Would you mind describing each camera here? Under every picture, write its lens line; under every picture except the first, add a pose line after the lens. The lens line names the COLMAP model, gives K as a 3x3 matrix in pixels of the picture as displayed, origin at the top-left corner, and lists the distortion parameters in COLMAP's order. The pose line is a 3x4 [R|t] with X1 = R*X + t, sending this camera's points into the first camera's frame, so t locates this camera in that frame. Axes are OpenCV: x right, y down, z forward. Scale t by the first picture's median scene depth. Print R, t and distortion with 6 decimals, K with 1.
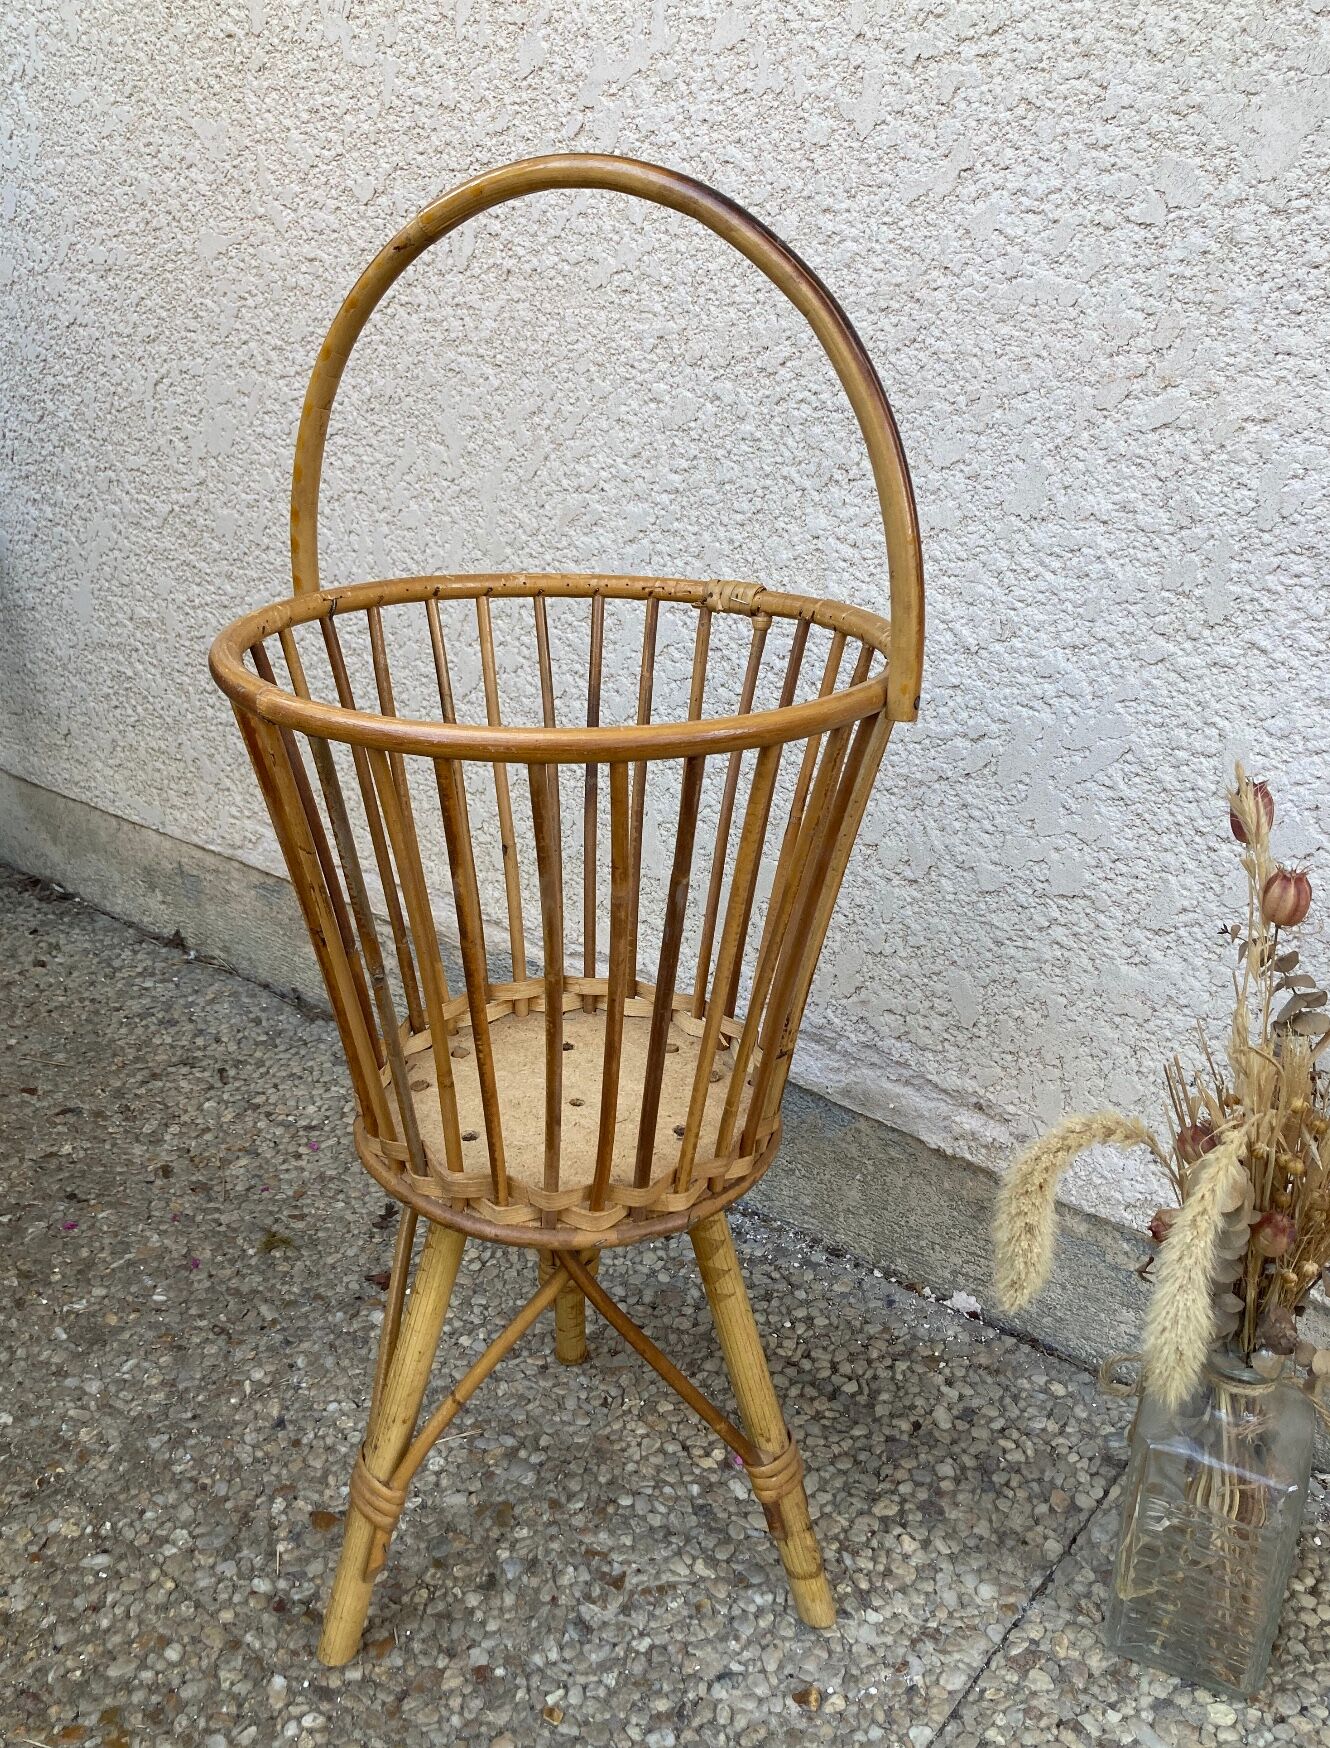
lens RADIAL K [[1464.8, 0, 668.8], [0, 1464.8, 843.5], [0, 0, 1]] dist [0.004290, 0.001713]
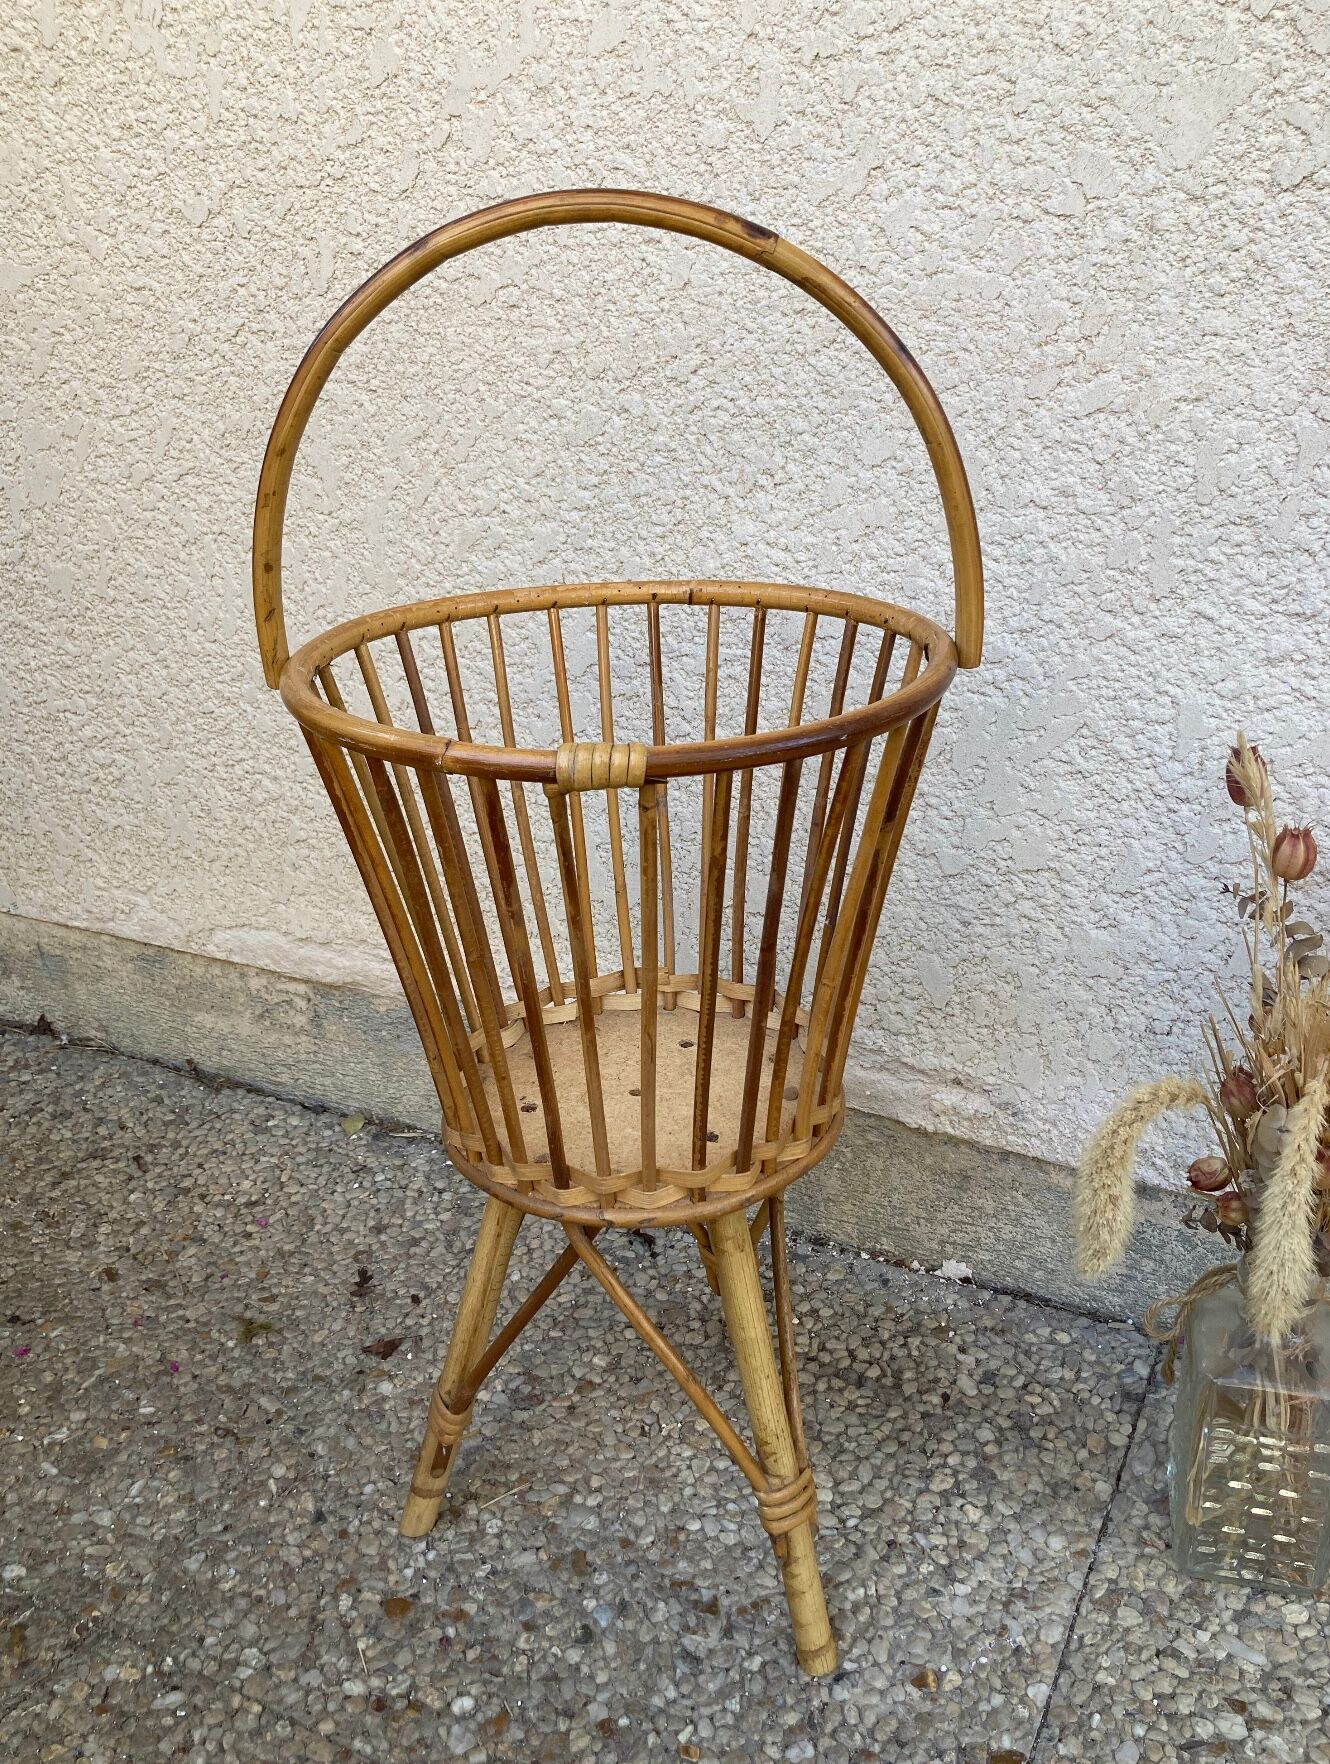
lens RADIAL K [[1478.2, 0, 674.2], [0, 1478.2, 869.8], [0, 0, 1]] dist [0.004290, 0.001713]
pose [[0.978820, -0.124849, 0.162248, -0.144605], [0.120225, 0.992017, 0.038056, -0.034721], [-0.165704, -0.017743, 0.986016, 0.013297]]
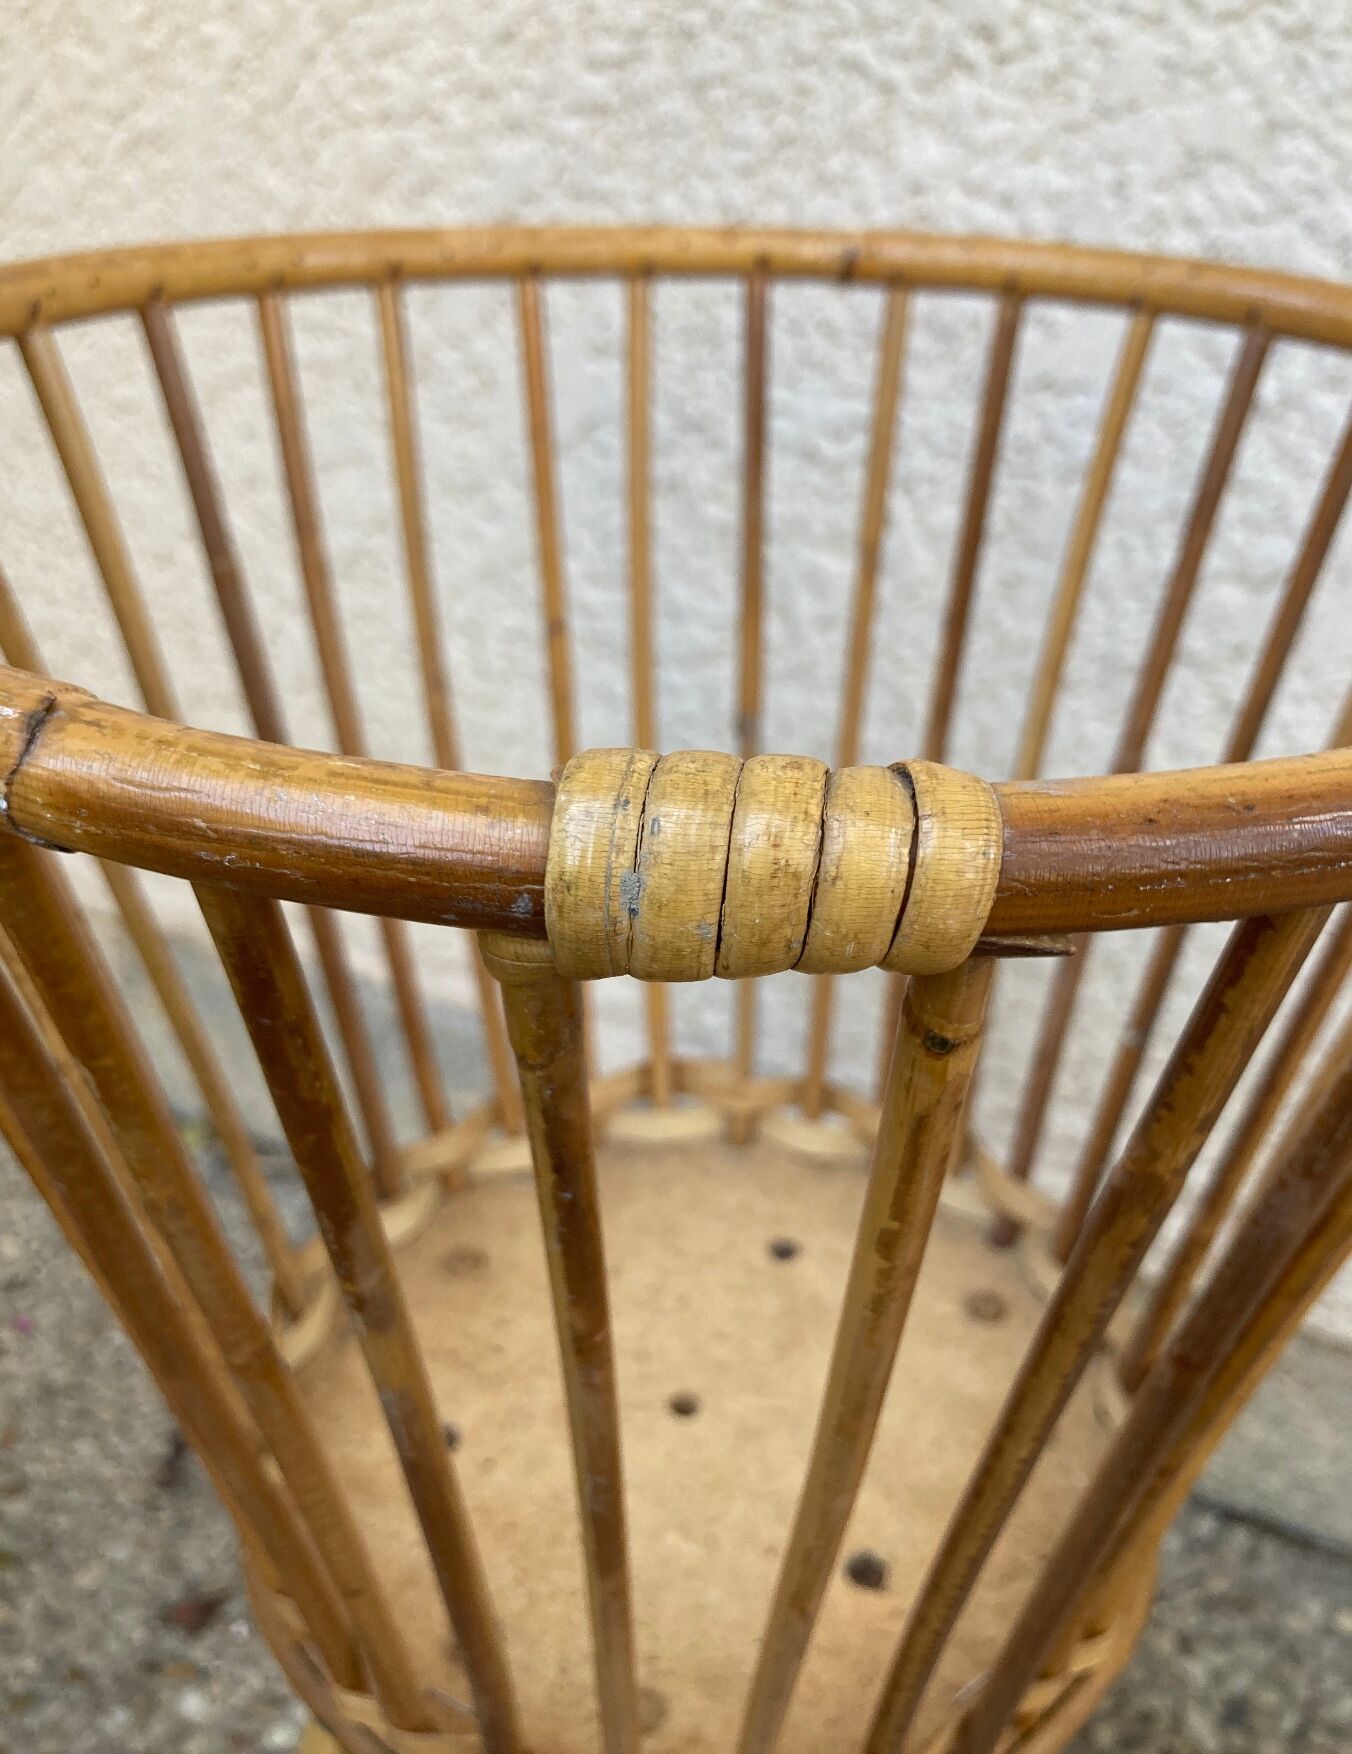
lens RADIAL K [[1530.0, 0, 701.1], [0, 1530.0, 856.8], [0, 0, 1]] dist [-0.039498, 0.043411]
pose [[0.975689, -0.106507, 0.191541, -0.098425], [0.075099, 0.983538, 0.164356, -0.080877], [-0.205893, -0.145976, 0.967625, 0.511983]]
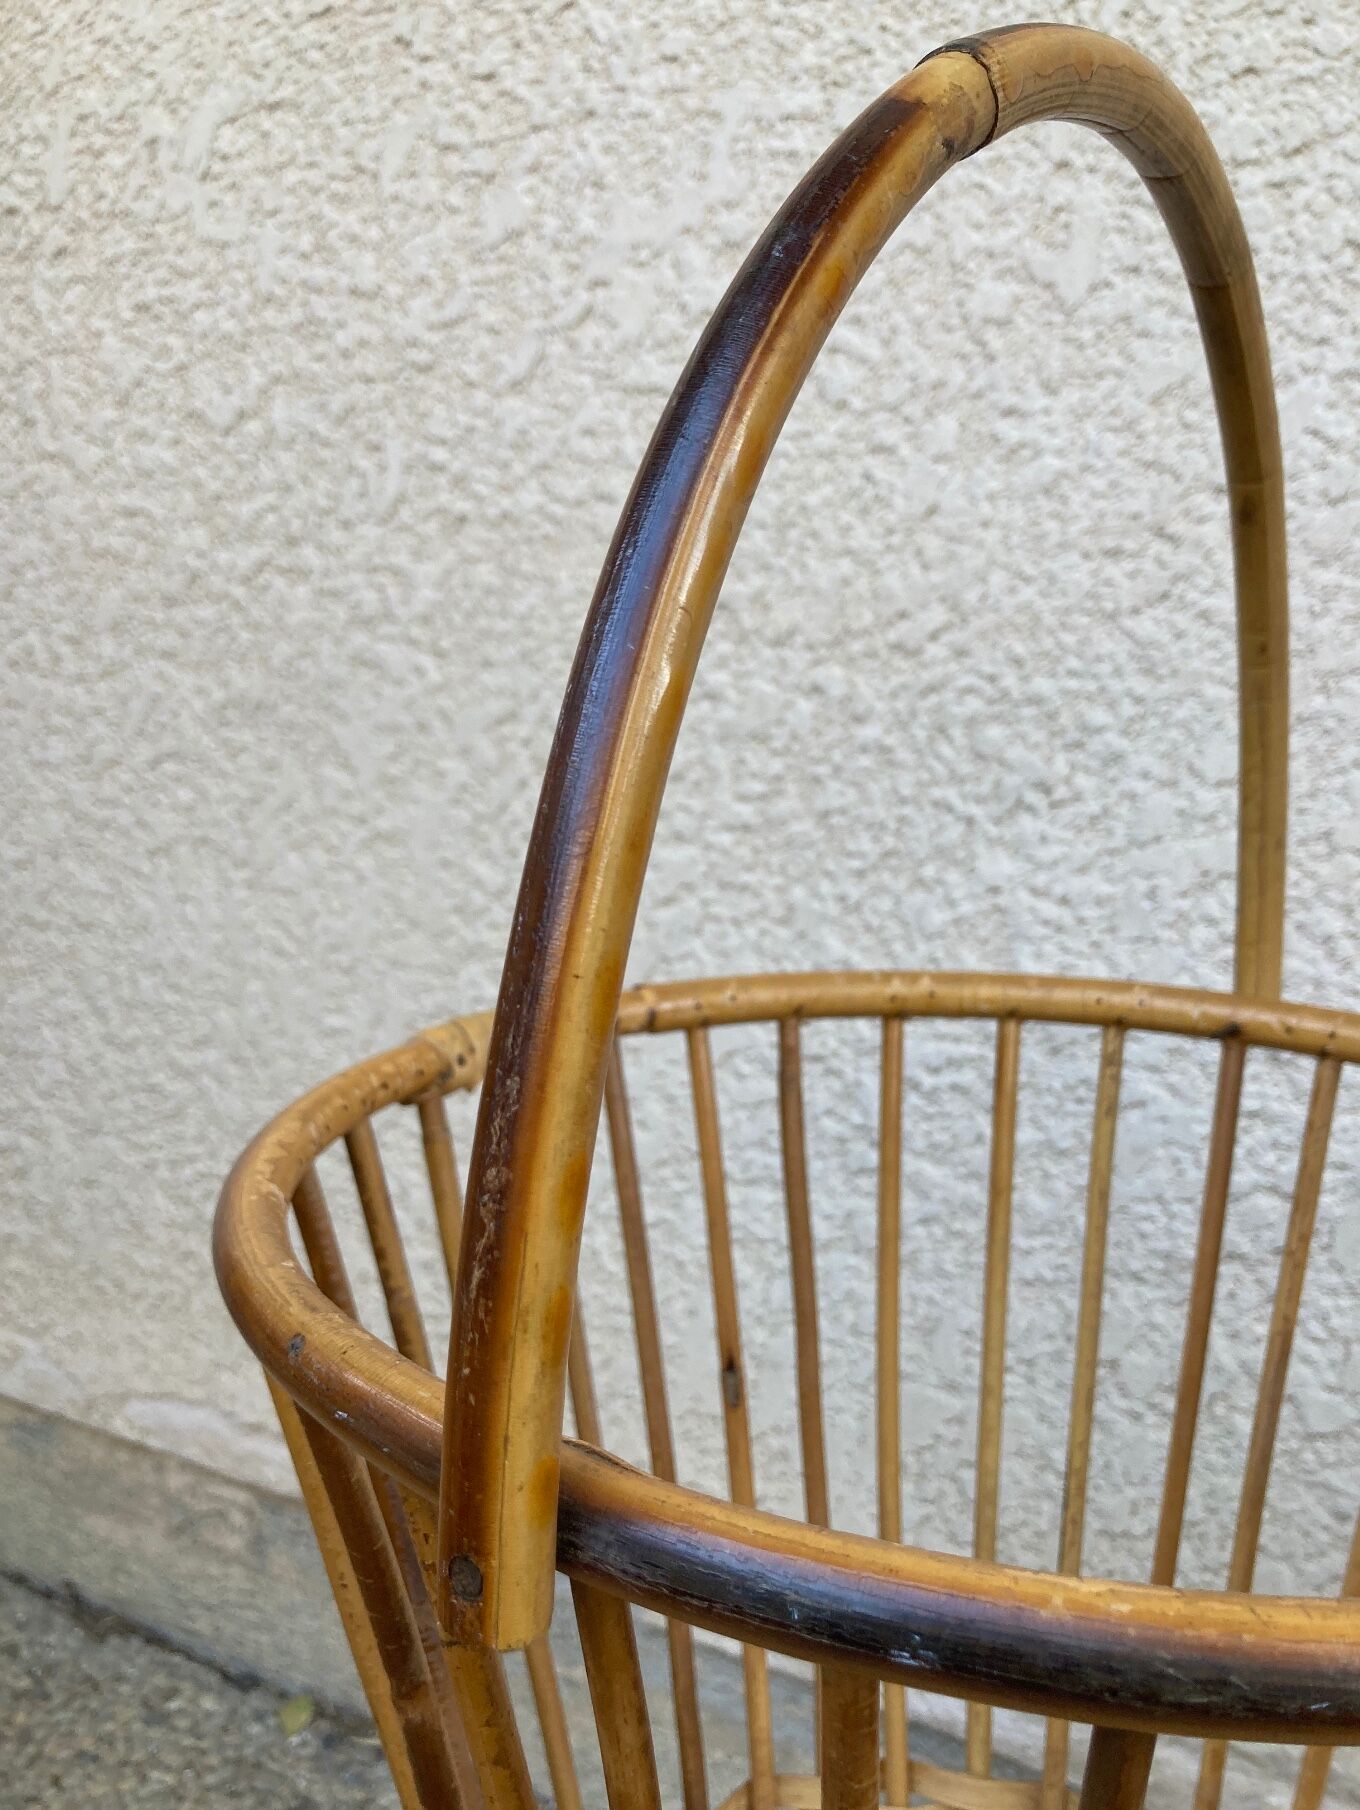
lens RADIAL K [[1520.7, 0, 675.1], [0, 1520.7, 924.9], [0, 0, 1]] dist [-0.005486, 0.007891]
pose [[0.981419, -0.030799, 0.189391, -0.177757], [0.063589, 0.983461, -0.169588, -0.092963], [-0.181036, 0.178480, 0.967146, 0.393536]]
